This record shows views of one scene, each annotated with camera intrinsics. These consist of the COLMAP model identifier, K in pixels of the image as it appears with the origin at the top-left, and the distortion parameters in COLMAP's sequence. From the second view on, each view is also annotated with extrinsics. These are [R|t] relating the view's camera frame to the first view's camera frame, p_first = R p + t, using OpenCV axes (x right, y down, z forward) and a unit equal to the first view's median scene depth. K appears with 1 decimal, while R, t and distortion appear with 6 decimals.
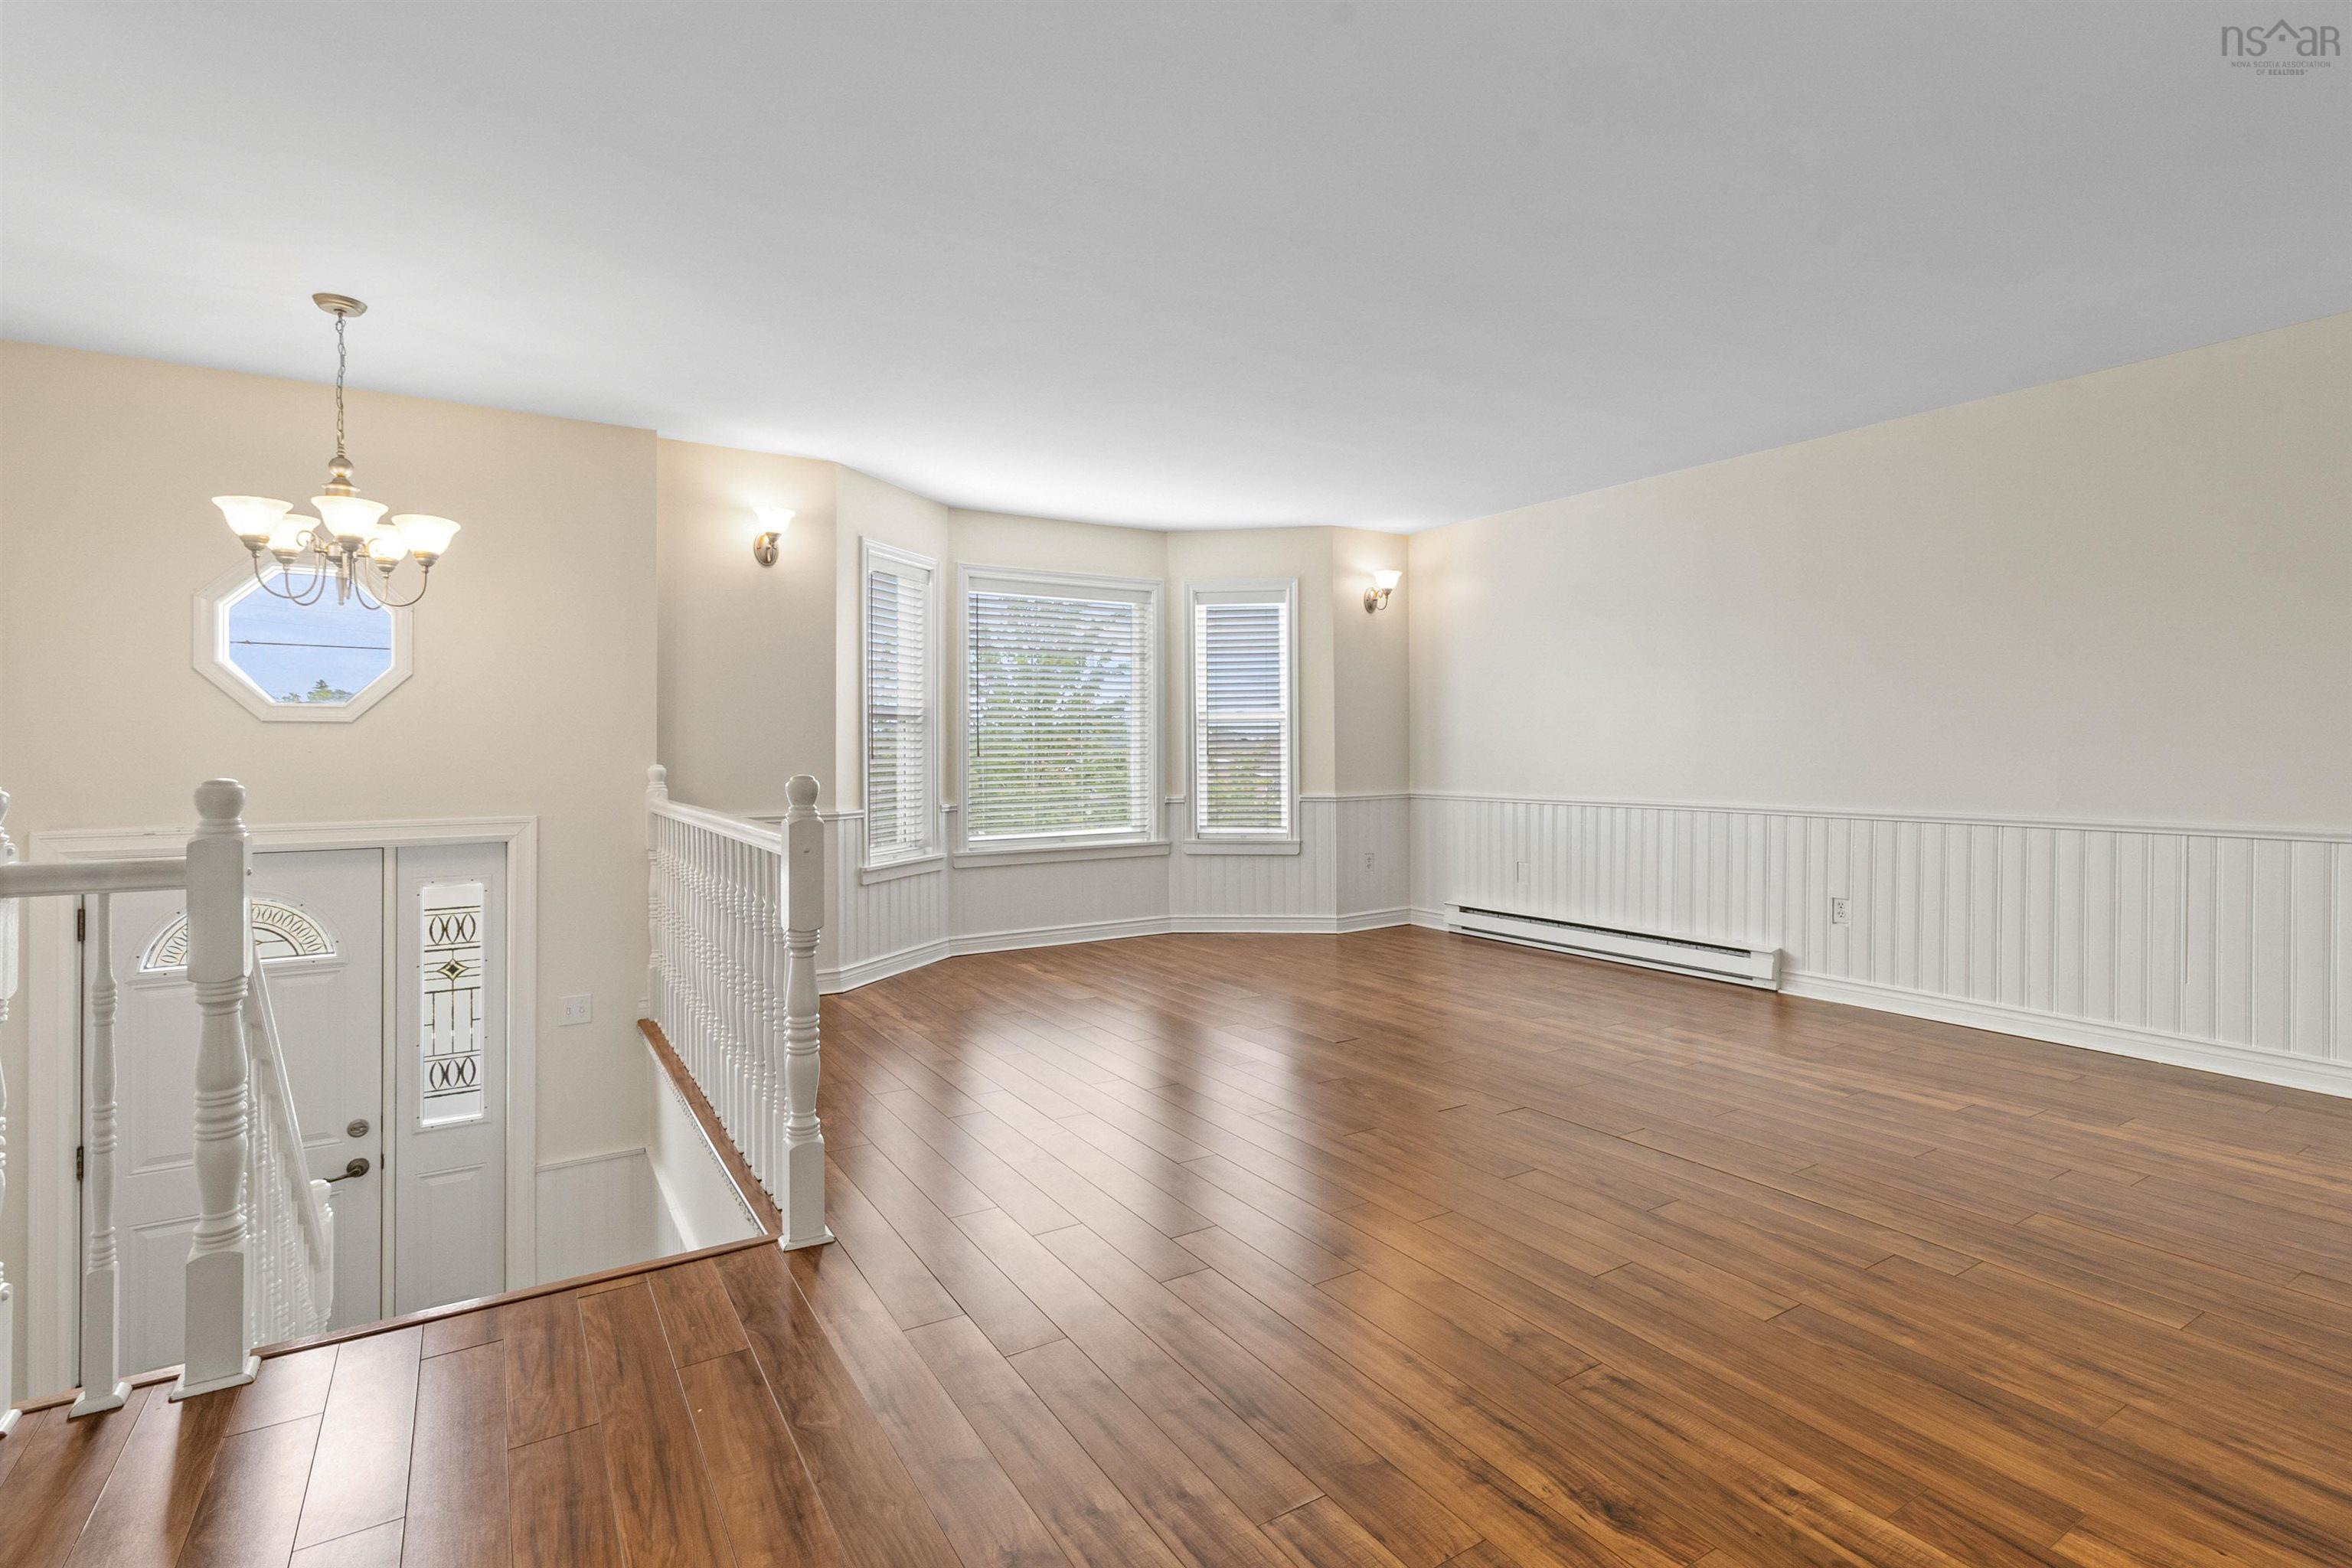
lens RADIAL K [[1108.1, 0, 1181.5], [0, 1108.1, 740.1], [0, 0, 1]] dist [0.004750, 0.000532]
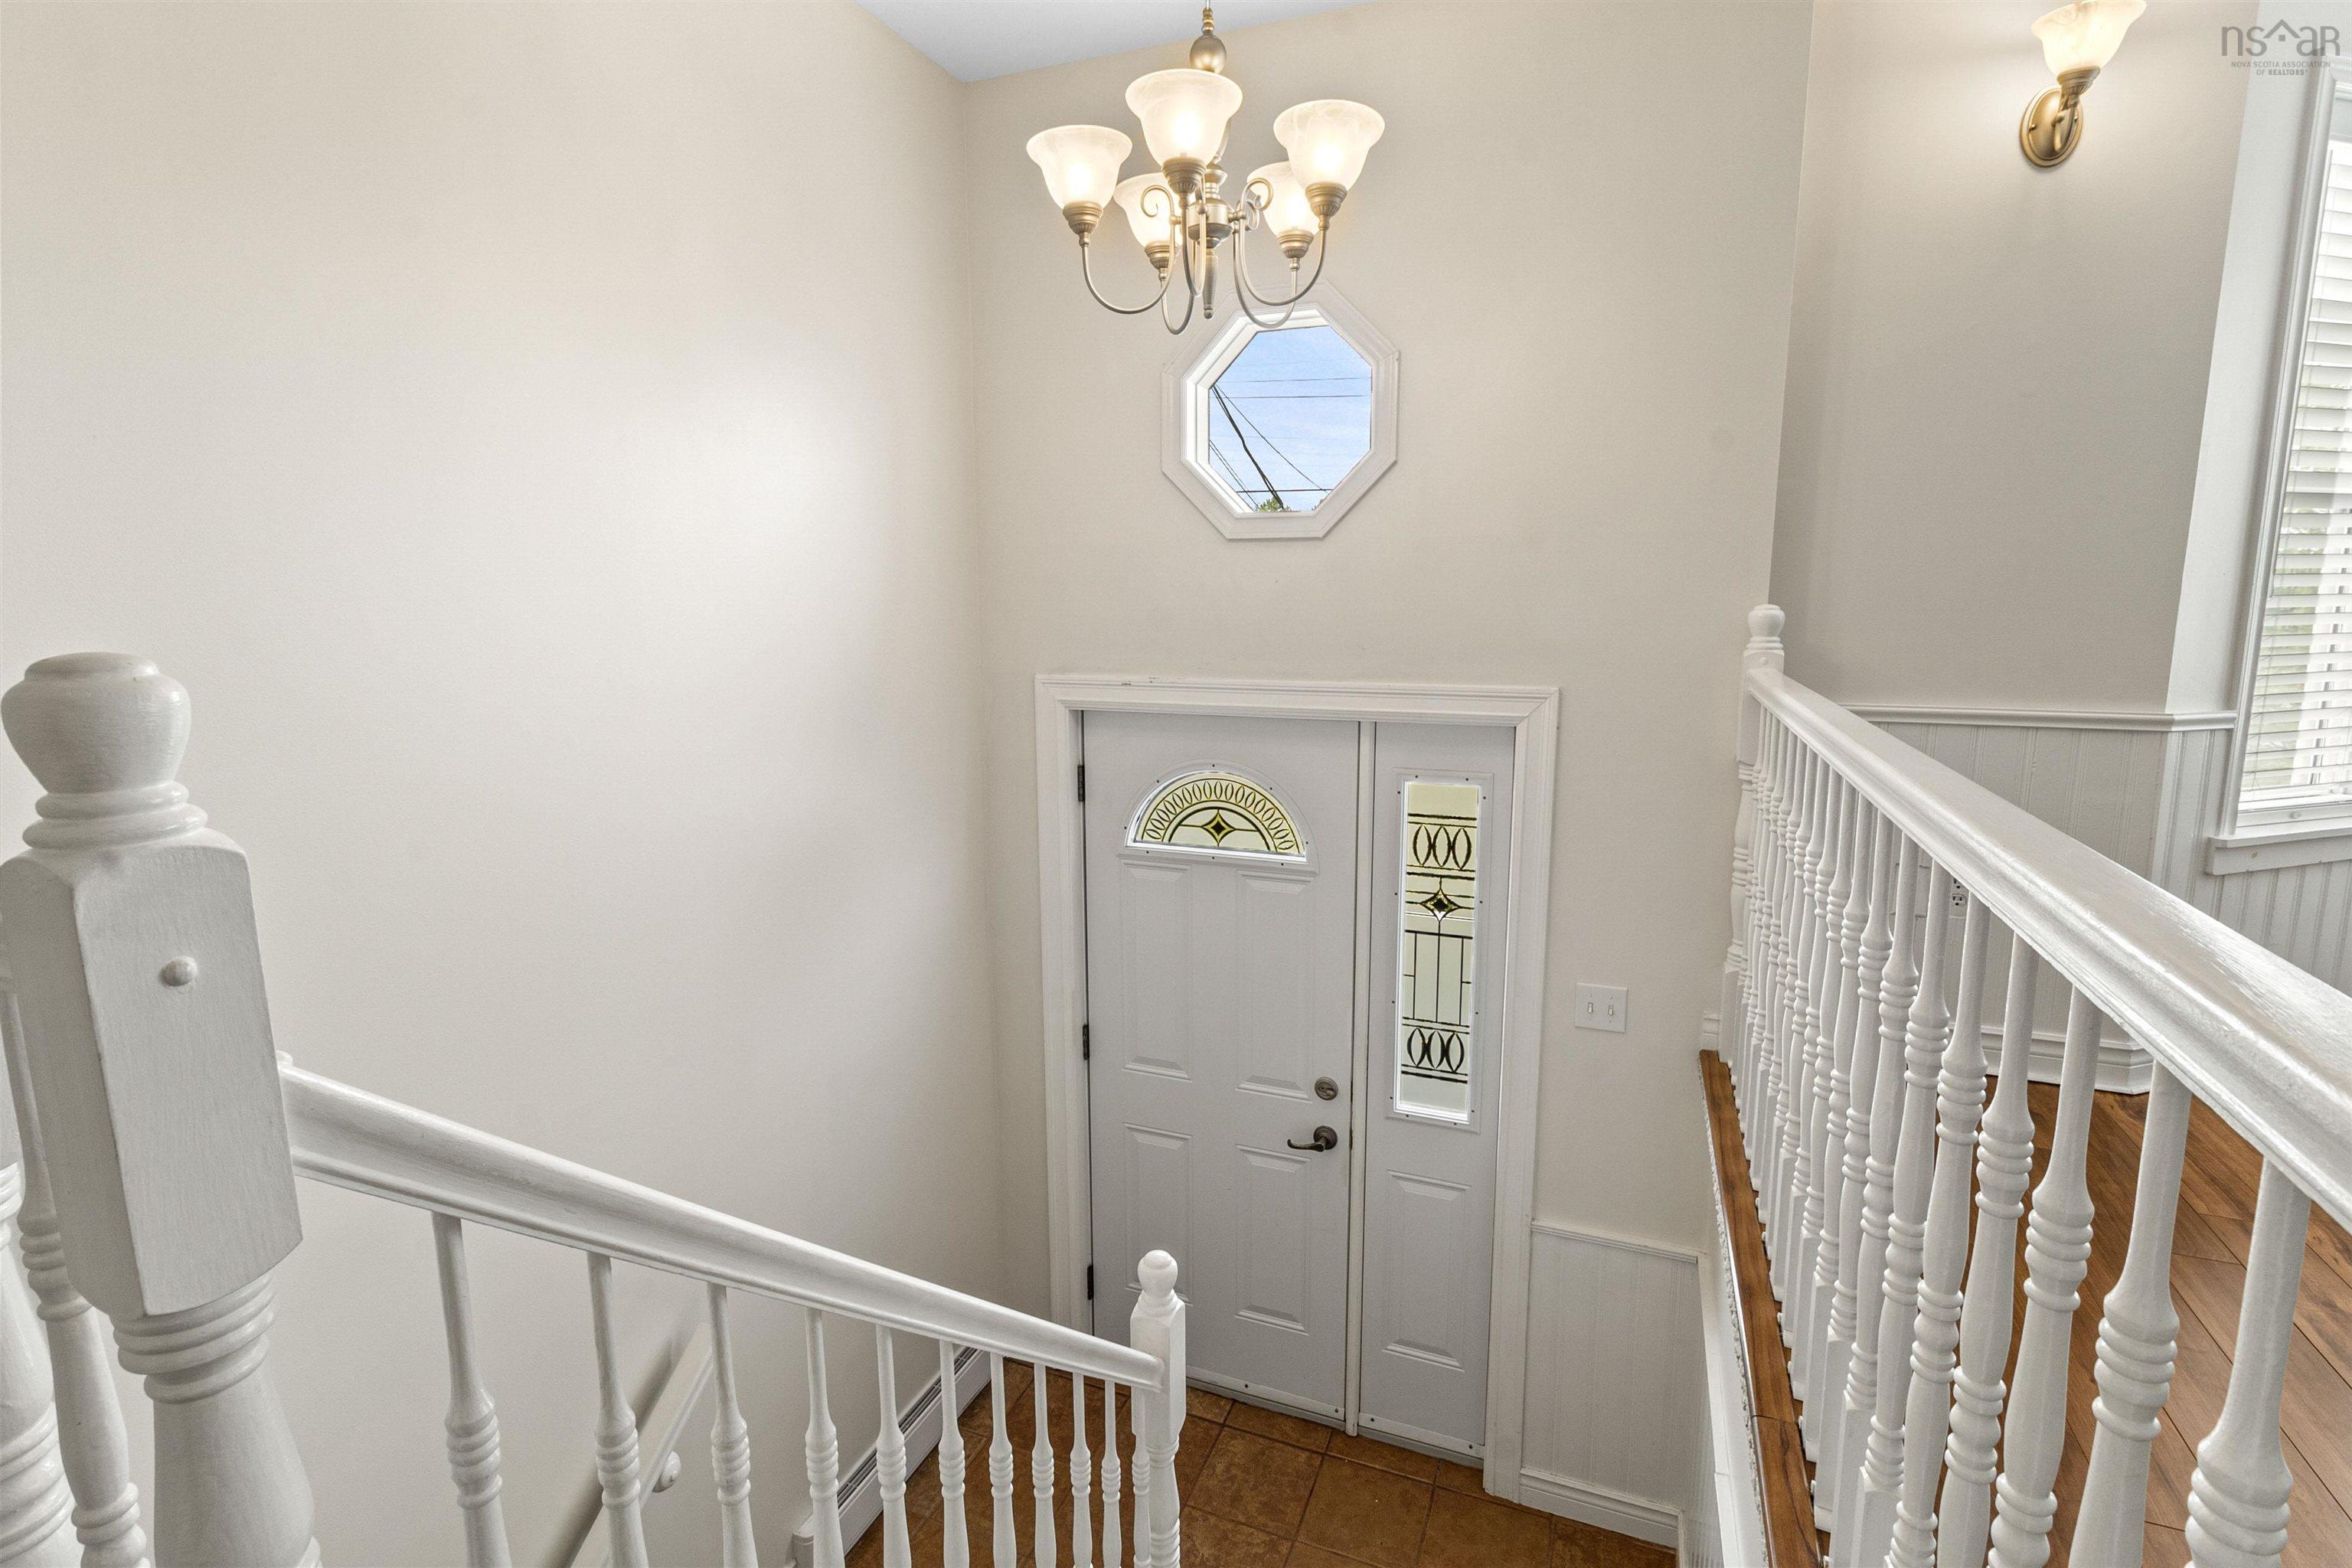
lens RADIAL K [[1121.2, 0, 1171.3], [0, 1121.2, 765.0], [0, 0, 1]] dist [-0.003378, -0.001014]
pose [[0.581321, 0.127097, -0.803687, -0.184724], [0.009111, 0.986647, 0.162620, 0.007630], [0.813624, -0.101857, 0.572400, 0.421783]]
